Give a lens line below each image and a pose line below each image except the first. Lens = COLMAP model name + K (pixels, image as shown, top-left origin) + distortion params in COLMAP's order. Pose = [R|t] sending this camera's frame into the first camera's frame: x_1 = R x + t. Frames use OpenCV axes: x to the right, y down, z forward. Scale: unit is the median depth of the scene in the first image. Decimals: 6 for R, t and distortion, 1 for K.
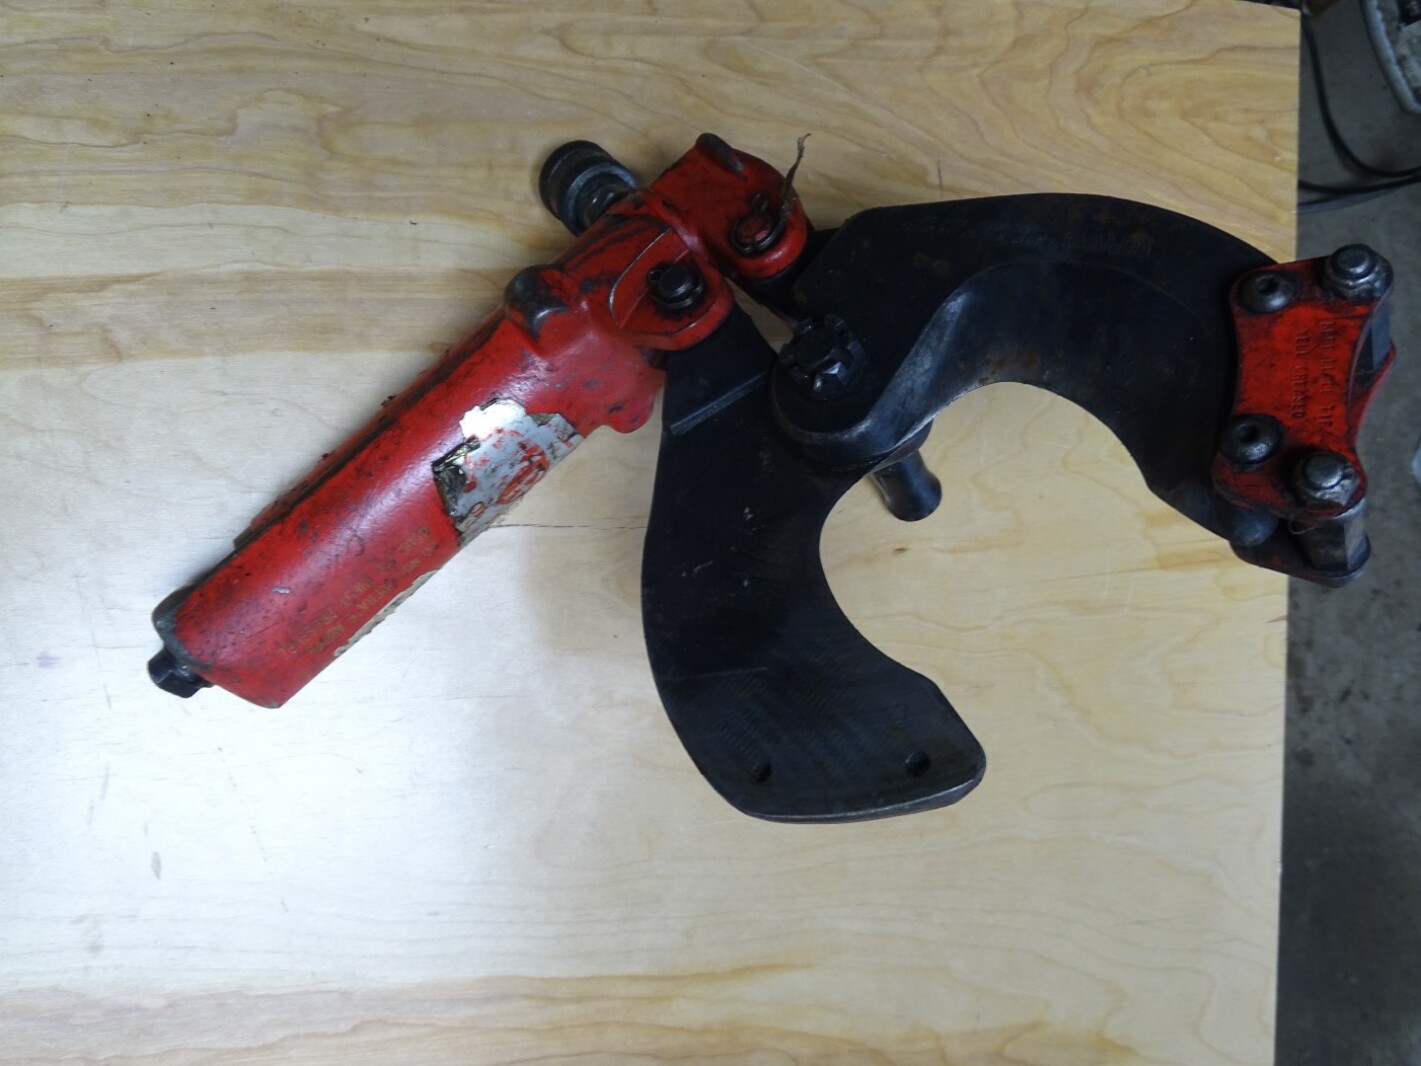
lens RADIAL K [[1343.1, 0, 710.5], [0, 1343.1, 533.0], [0, 0, 1]] dist [0.025840, -0.034619]
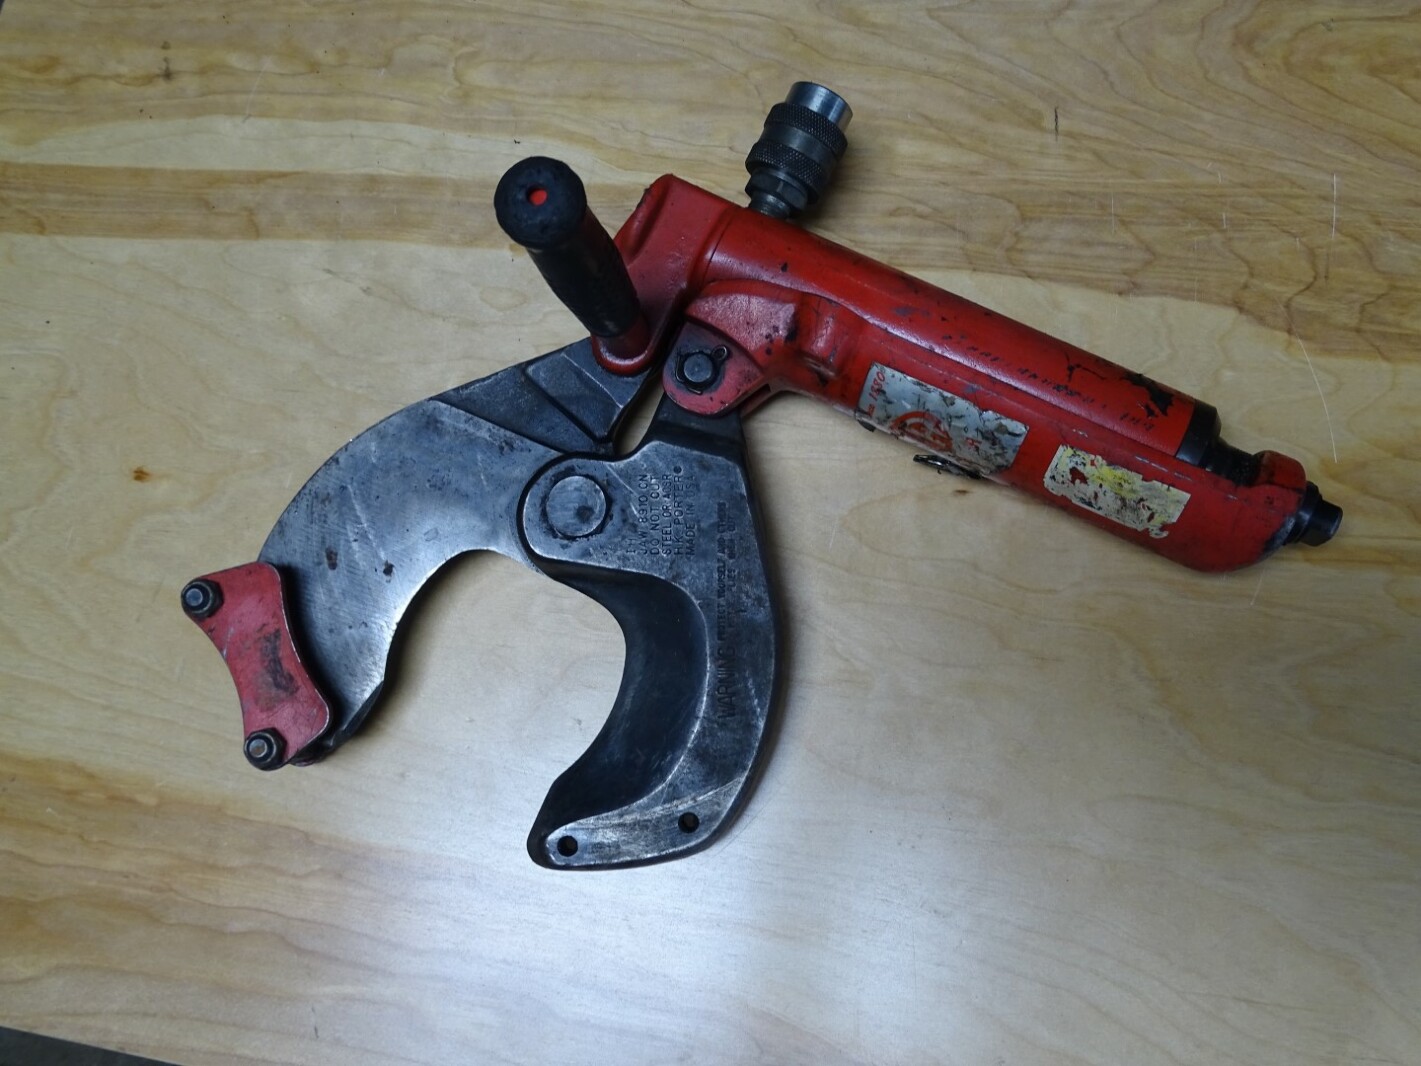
lens RADIAL K [[1343.1, 0, 710.5], [0, 1343.1, 533.0], [0, 0, 1]] dist [0.025840, -0.034619]
pose [[0.919831, 0.070581, -0.385914, 0.346656], [-0.161853, 0.964341, -0.209406, 0.264214], [0.357373, 0.255080, 0.898454, 0.137007]]
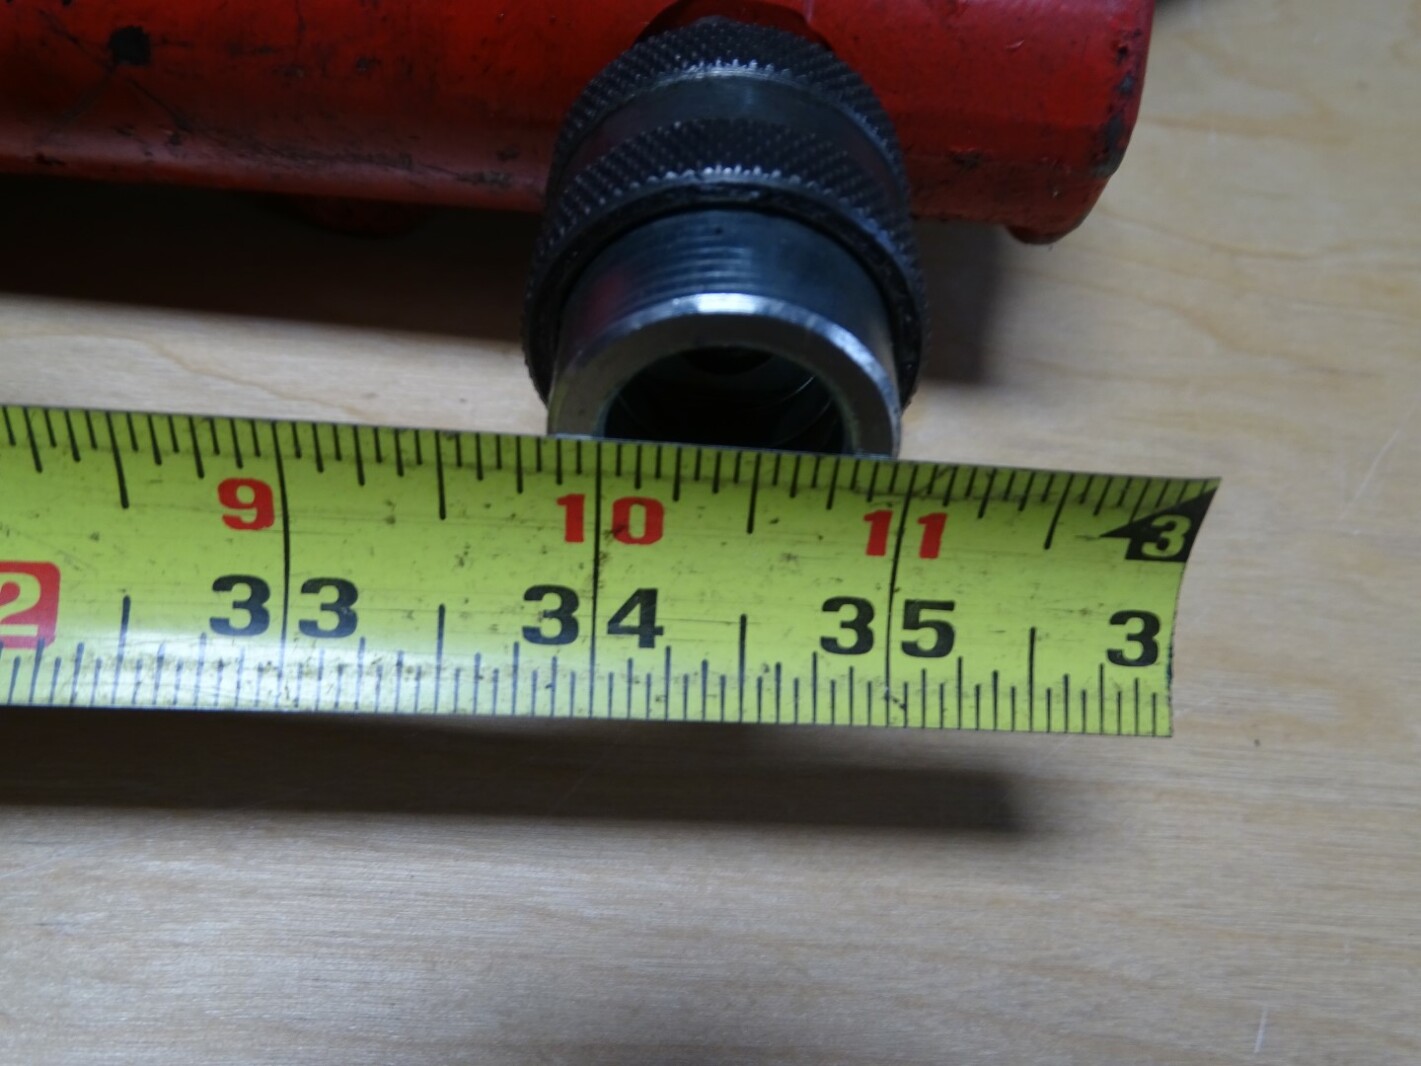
lens RADIAL K [[1330.0, 0, 714.5], [0, 1330.0, 560.3], [0, 0, 1]] dist [-0.002825, 0.028420]
pose [[0.991864, -0.061655, -0.111378, 0.089869], [-0.025808, 0.759346, -0.650175, 0.377114], [0.124661, 0.647760, 0.751576, 0.809475]]
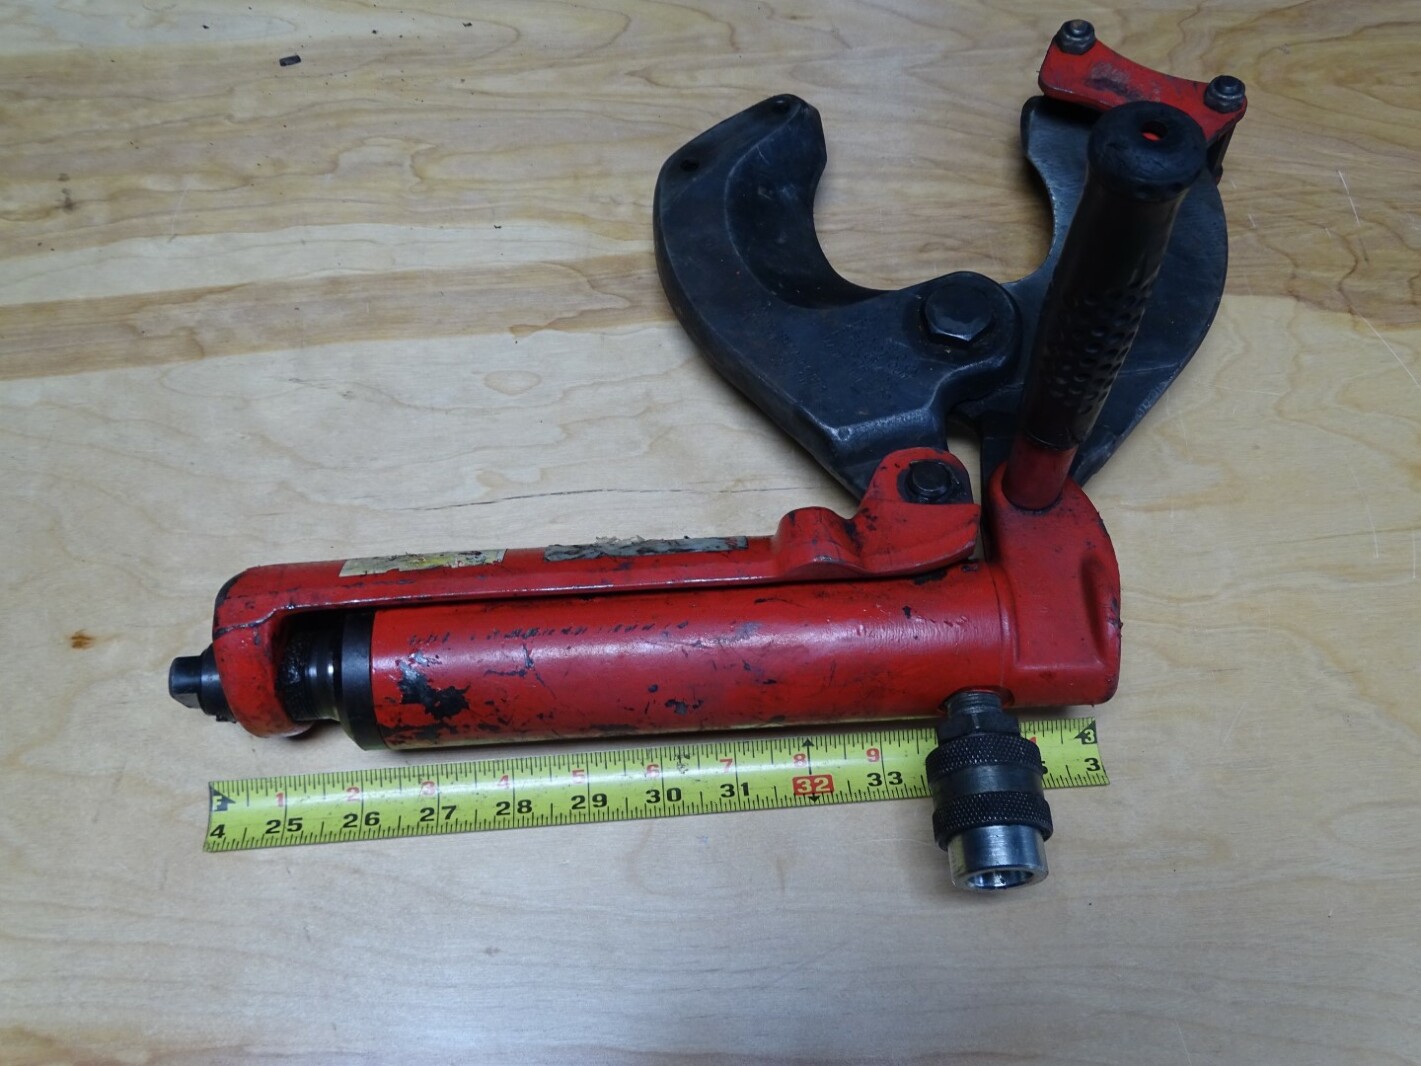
lens RADIAL K [[1343.1, 0, 710.5], [0, 1343.1, 533.0], [0, 0, 1]] dist [0.025840, -0.034619]
pose [[0.966485, -0.144227, -0.212382, 0.100665], [0.034568, 0.892853, -0.449019, 0.391332], [0.254387, 0.426628, 0.867915, 0.256841]]
